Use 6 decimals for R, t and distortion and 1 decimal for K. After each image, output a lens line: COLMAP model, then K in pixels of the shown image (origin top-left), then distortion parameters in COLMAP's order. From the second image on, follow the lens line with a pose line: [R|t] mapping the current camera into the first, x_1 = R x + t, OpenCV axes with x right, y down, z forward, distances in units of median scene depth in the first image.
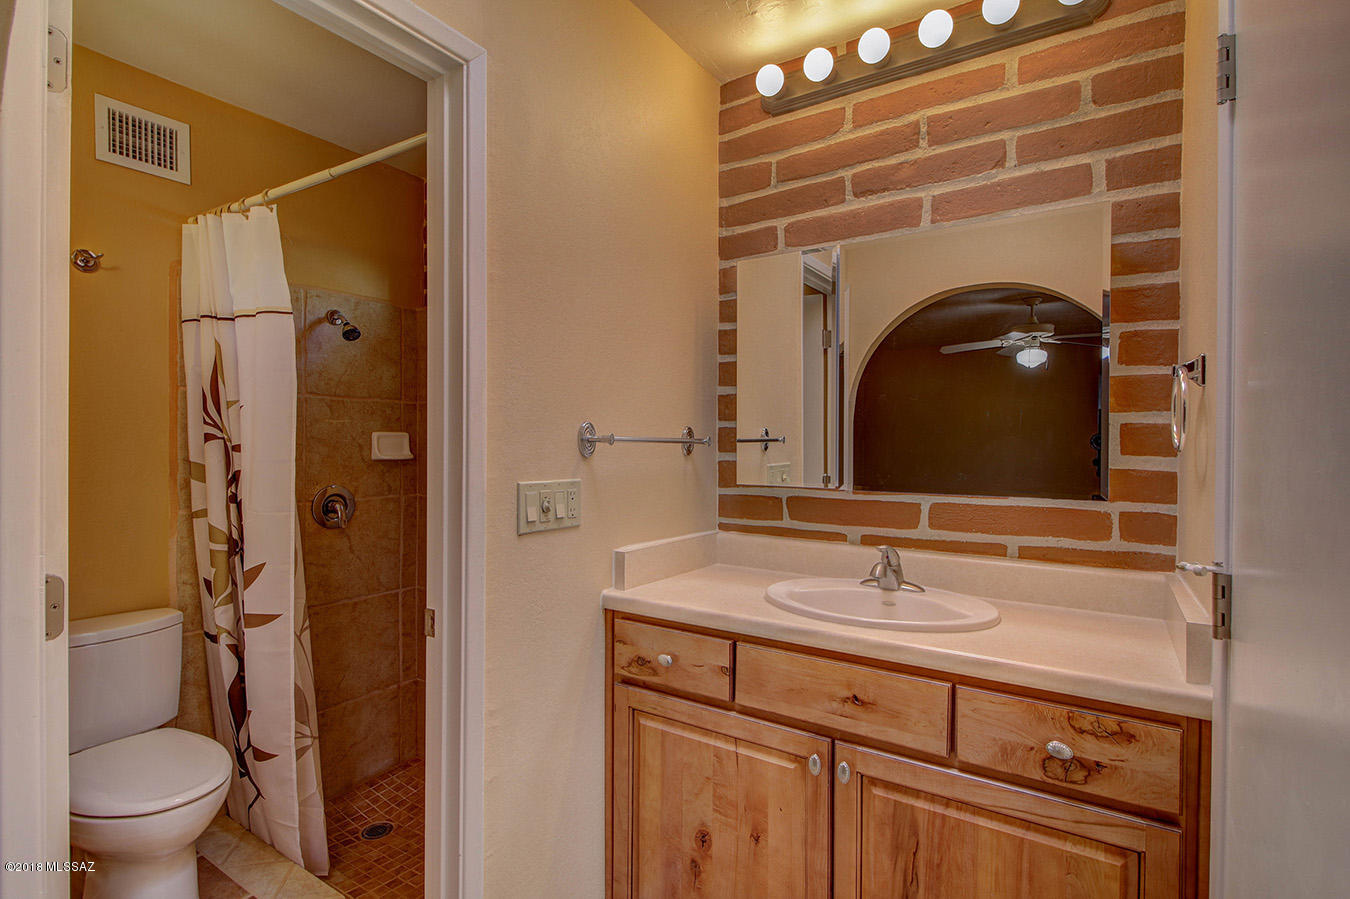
lens RADIAL K [[661.1, 0, 671.9], [0, 661.1, 442.3], [0, 0, 1]] dist [0.018895, -0.012635]
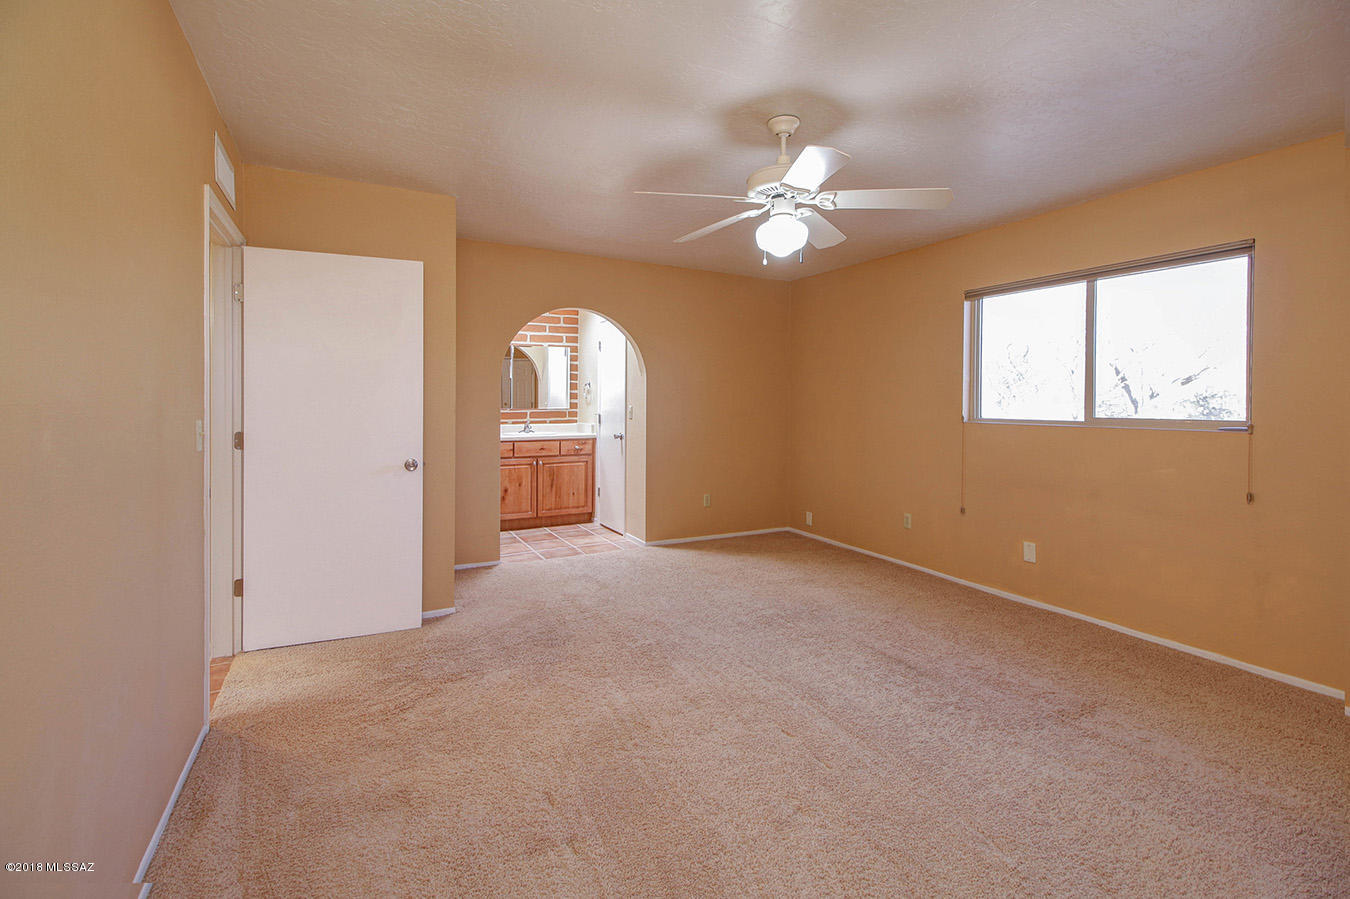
lens RADIAL K [[616.7, 0, 672.8], [0, 616.7, 442.0], [0, 0, 1]] dist [0.026975, -0.013924]
pose [[0.498369, -0.063827, 0.864612, -2.615297], [-0.002295, 0.997186, 0.074937, -0.006415], [-0.866962, -0.039331, 0.496820, -1.734778]]
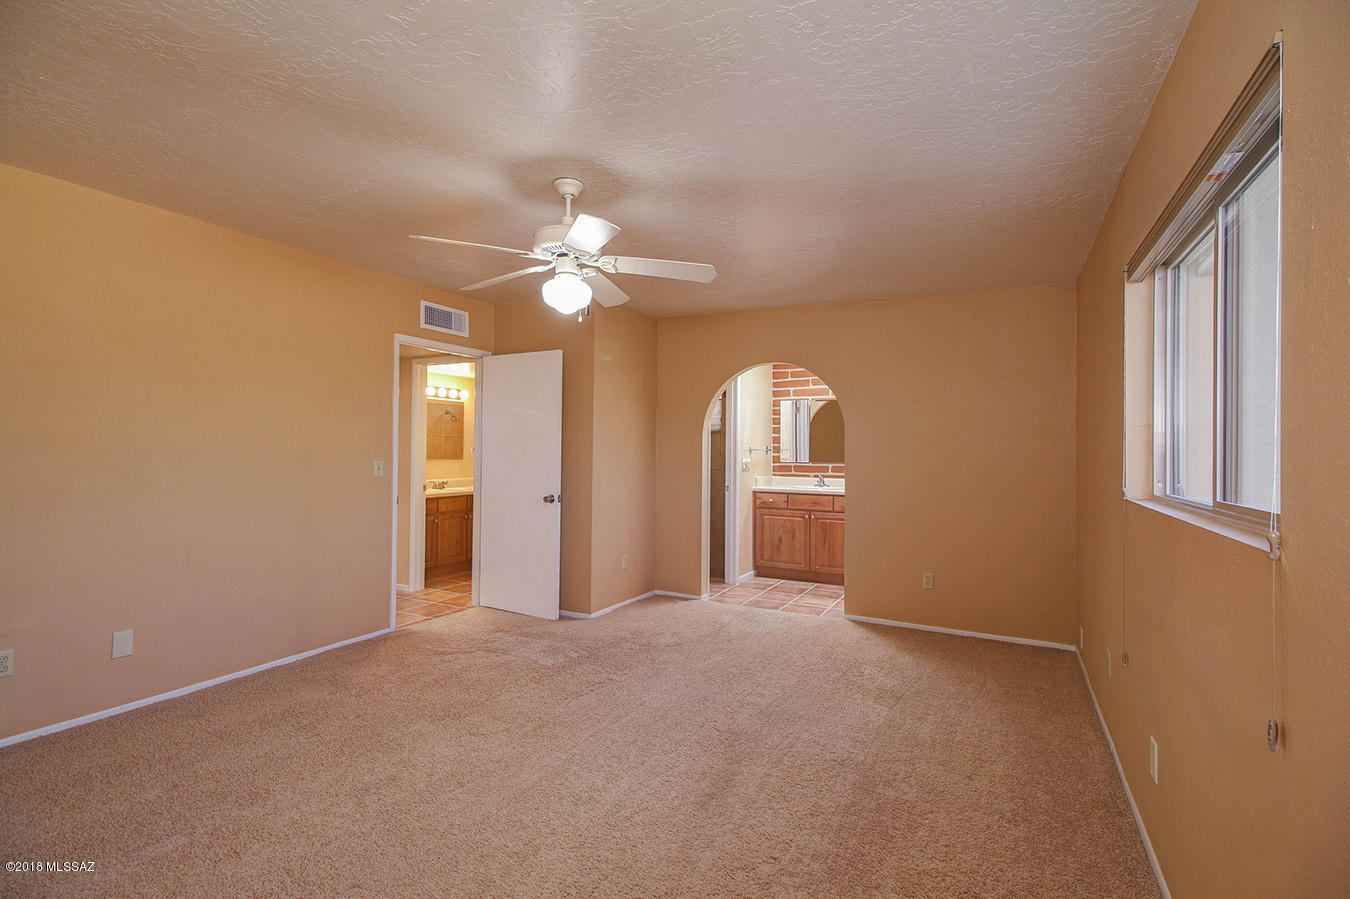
lens RADIAL K [[616.7, 0, 672.8], [0, 616.7, 442.0], [0, 0, 1]] dist [0.026975, -0.013924]
pose [[0.996222, 0.005010, 0.086693, -0.961920], [-0.004046, 0.999928, -0.011284, -0.006949], [-0.086744, 0.010890, 0.996171, -2.855567]]
